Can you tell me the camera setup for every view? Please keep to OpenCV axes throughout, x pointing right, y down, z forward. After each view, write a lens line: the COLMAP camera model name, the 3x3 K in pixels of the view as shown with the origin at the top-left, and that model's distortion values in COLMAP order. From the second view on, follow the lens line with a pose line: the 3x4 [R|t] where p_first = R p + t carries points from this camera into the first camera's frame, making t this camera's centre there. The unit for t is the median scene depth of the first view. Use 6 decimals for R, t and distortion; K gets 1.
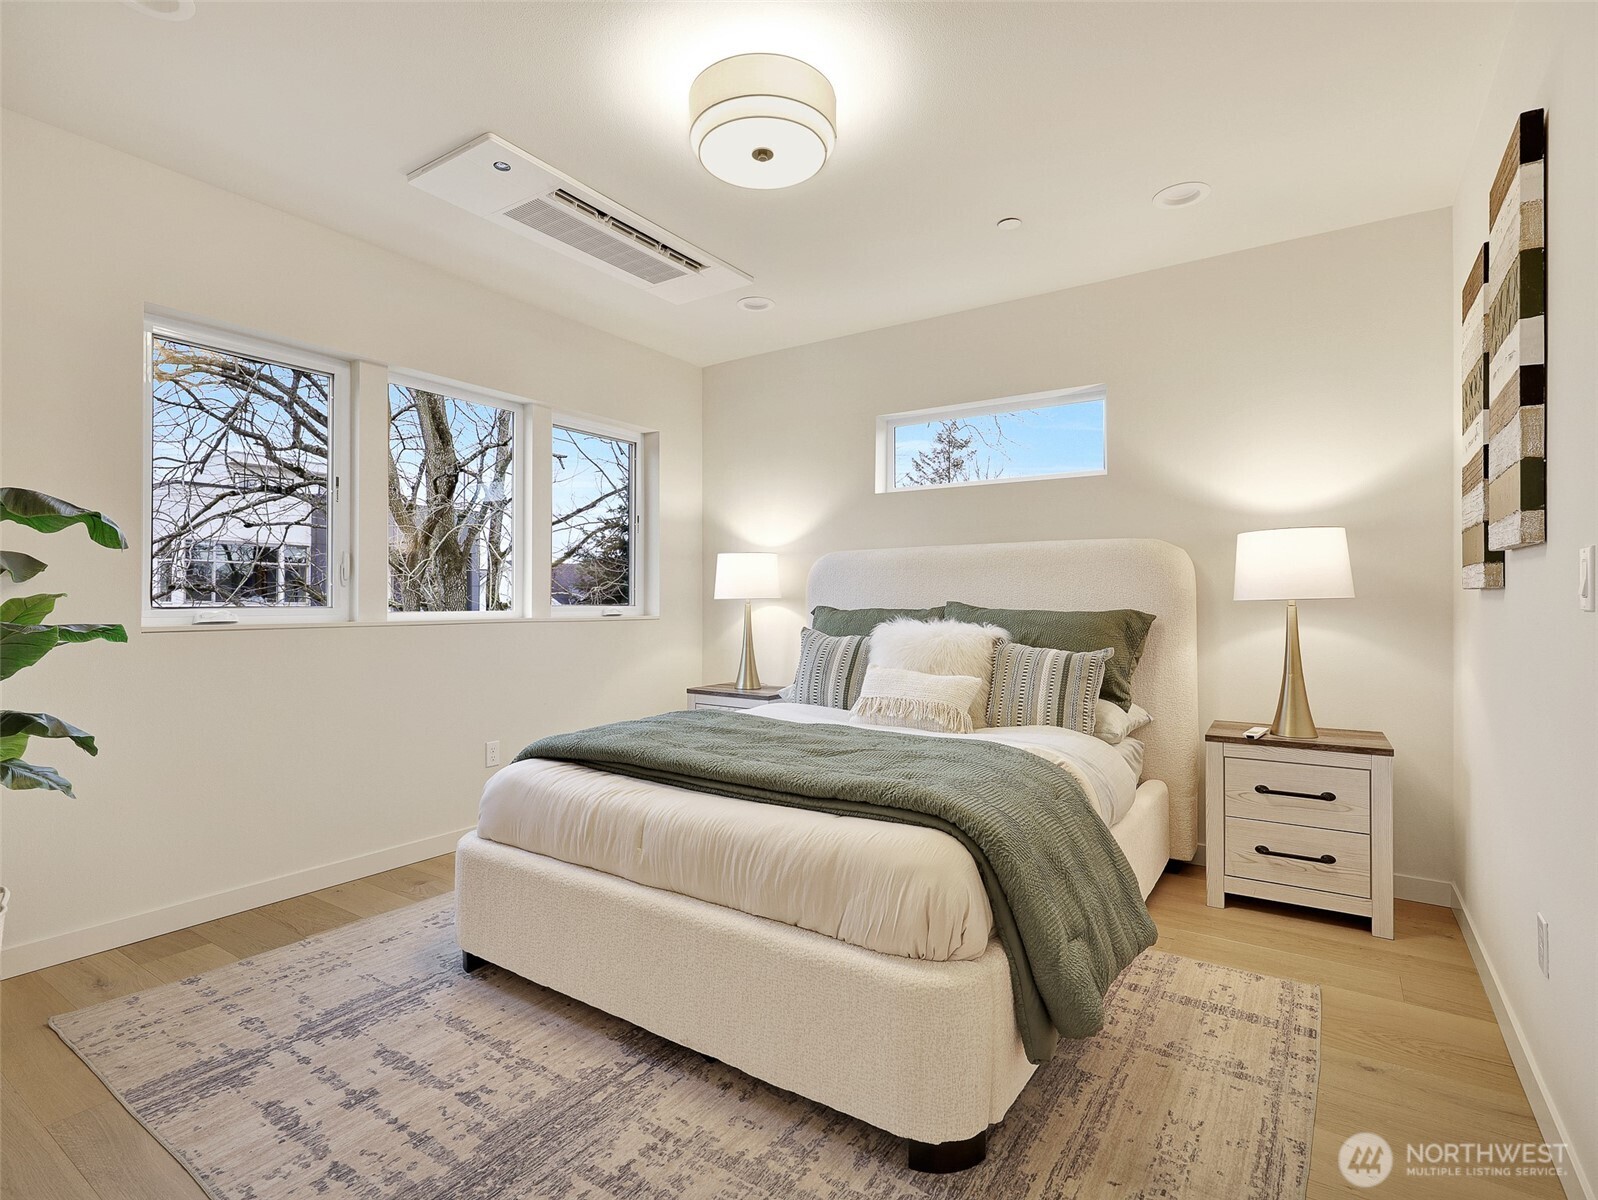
lens RADIAL K [[773.2, 0, 799.0], [0, 773.2, 600.0], [0, 0, 1]] dist [0.006027, 0.000075]
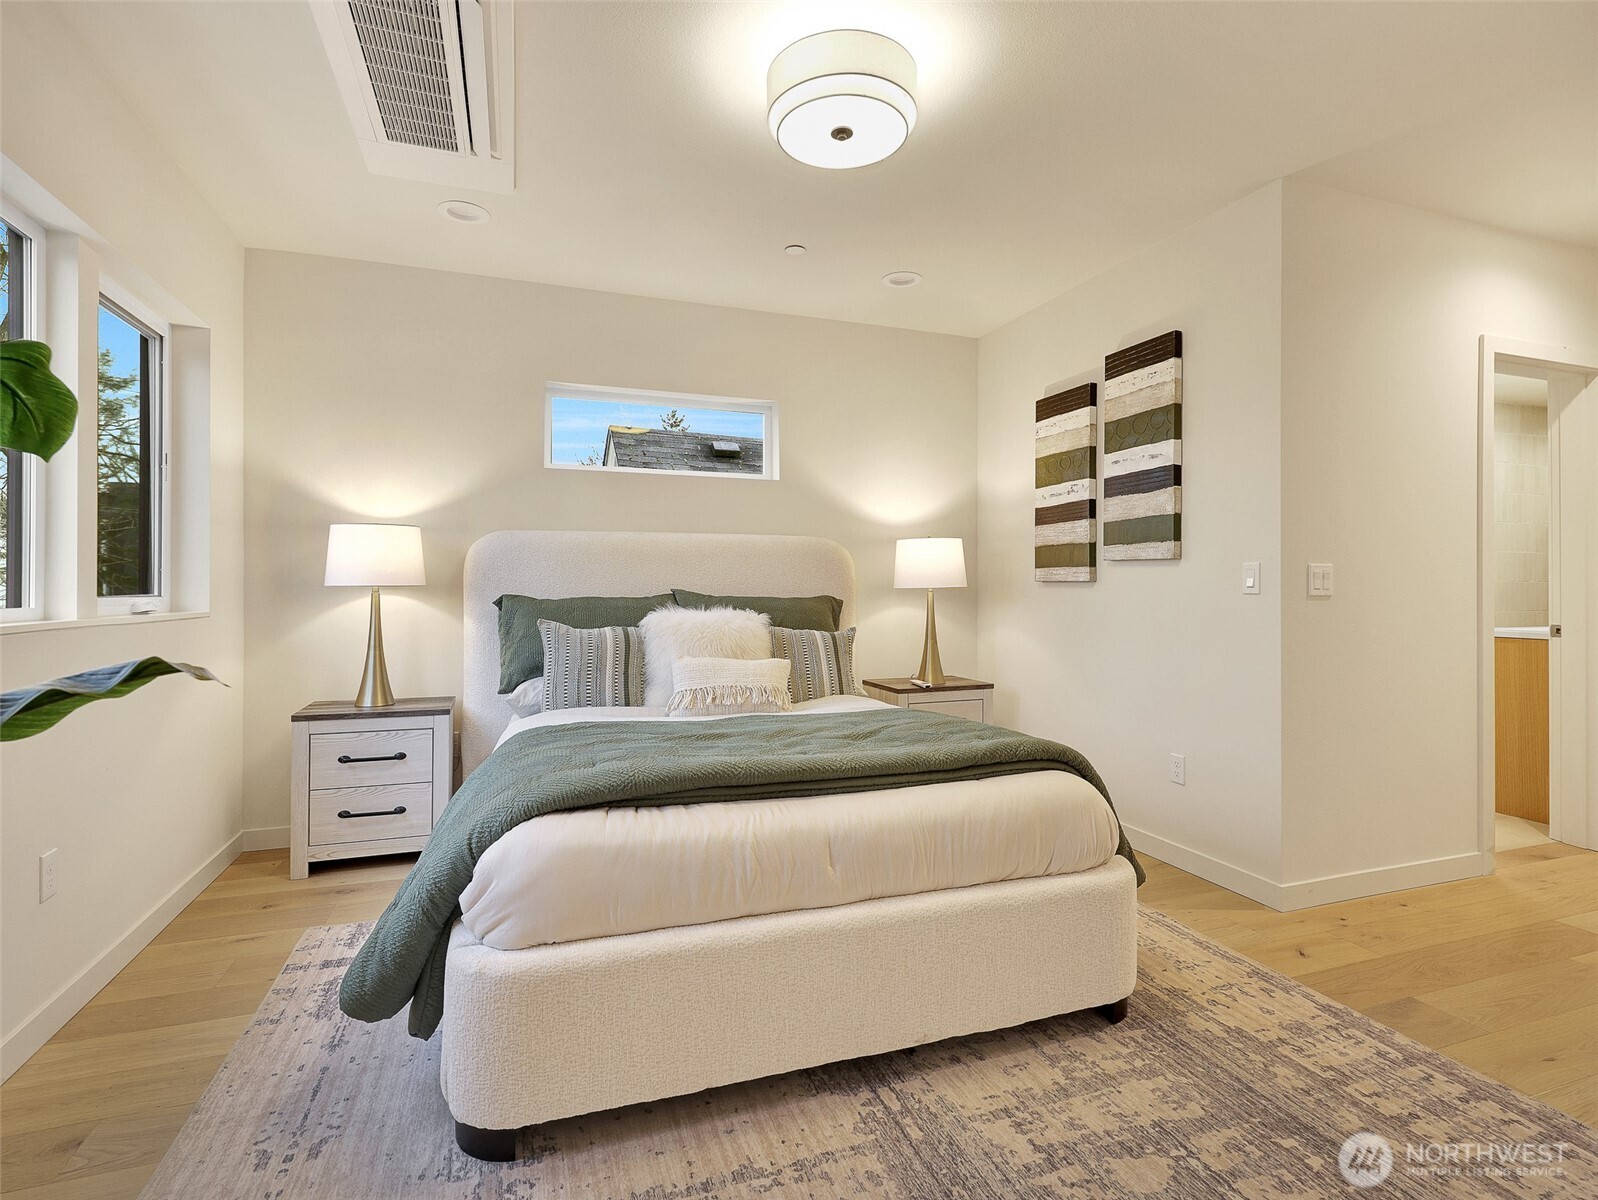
lens RADIAL K [[778.4, 0, 792.2], [0, 778.4, 588.8], [0, 0, 1]] dist [0.002070, -0.000265]
pose [[0.607407, -0.001055, 0.794390, -0.693067], [-0.000949, 0.999997, 0.002054, -0.000919], [-0.794391, -0.002002, 0.607404, 0.359597]]
